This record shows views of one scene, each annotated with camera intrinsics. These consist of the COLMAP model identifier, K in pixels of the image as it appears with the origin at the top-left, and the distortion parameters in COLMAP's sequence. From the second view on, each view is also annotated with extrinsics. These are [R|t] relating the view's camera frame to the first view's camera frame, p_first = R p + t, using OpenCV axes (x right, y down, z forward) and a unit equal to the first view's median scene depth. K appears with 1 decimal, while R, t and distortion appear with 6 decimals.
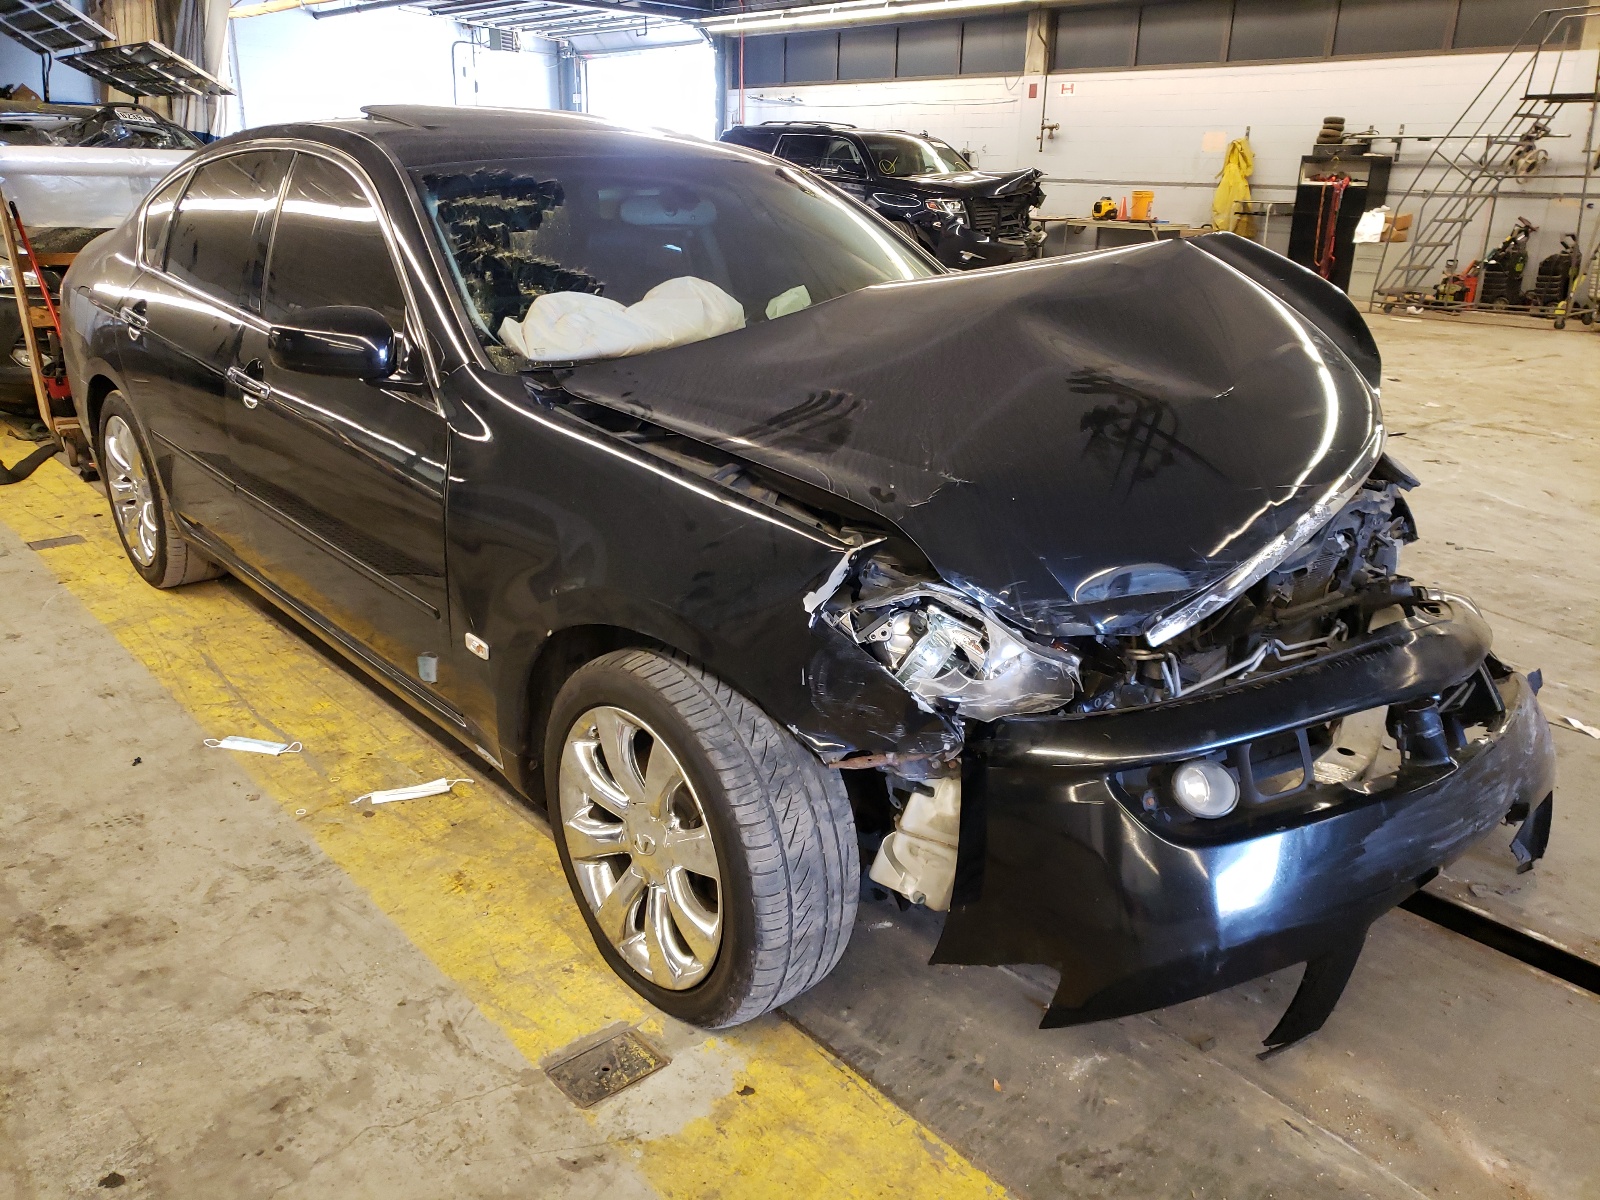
lens RADIAL K [[1261.8, 0, 805.2], [0, 1261.8, 596.8], [0, 0, 1]] dist [0.007616, 0.009515]
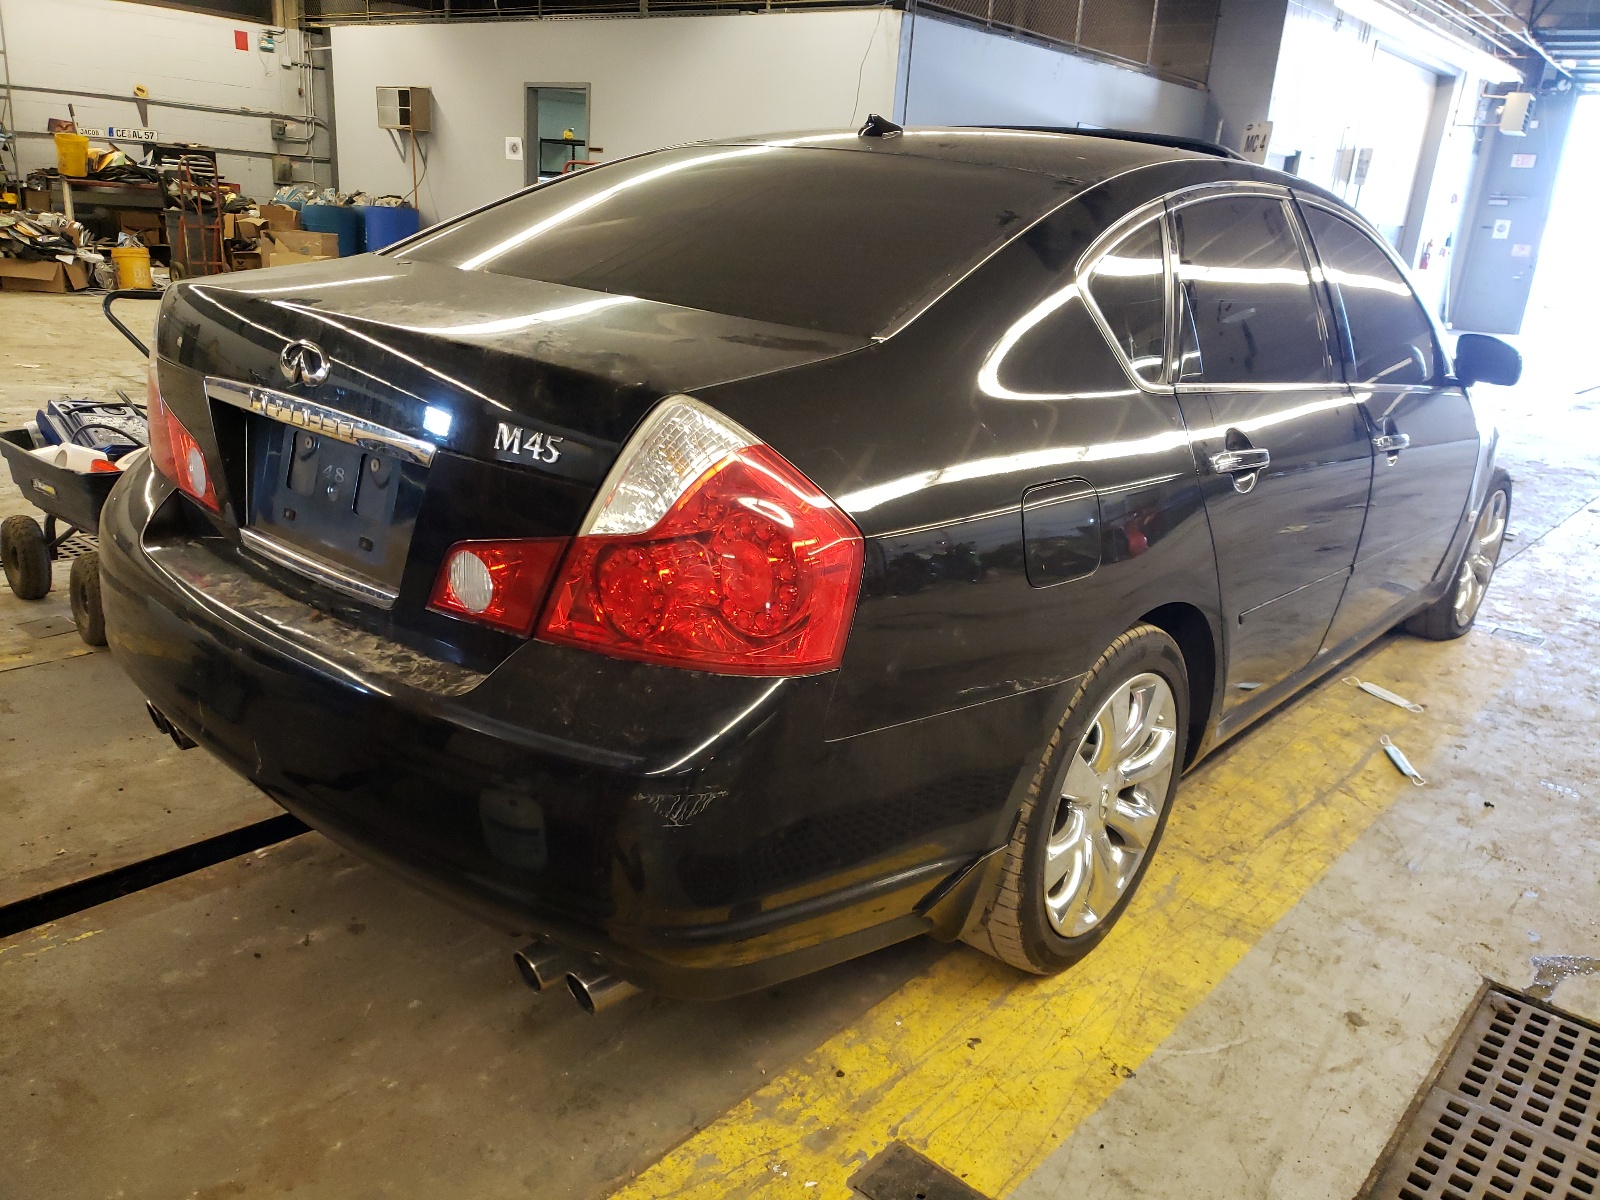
lens RADIAL K [[1261.8, 0, 805.3], [0, 1261.8, 604.8], [0, 0, 1]] dist [0.007616, 0.009515]
pose [[-0.153001, -0.321842, 0.934349, -1.231990], [0.260630, 0.898865, 0.352298, -0.481334], [-0.953238, 0.297421, -0.053645, 1.394561]]
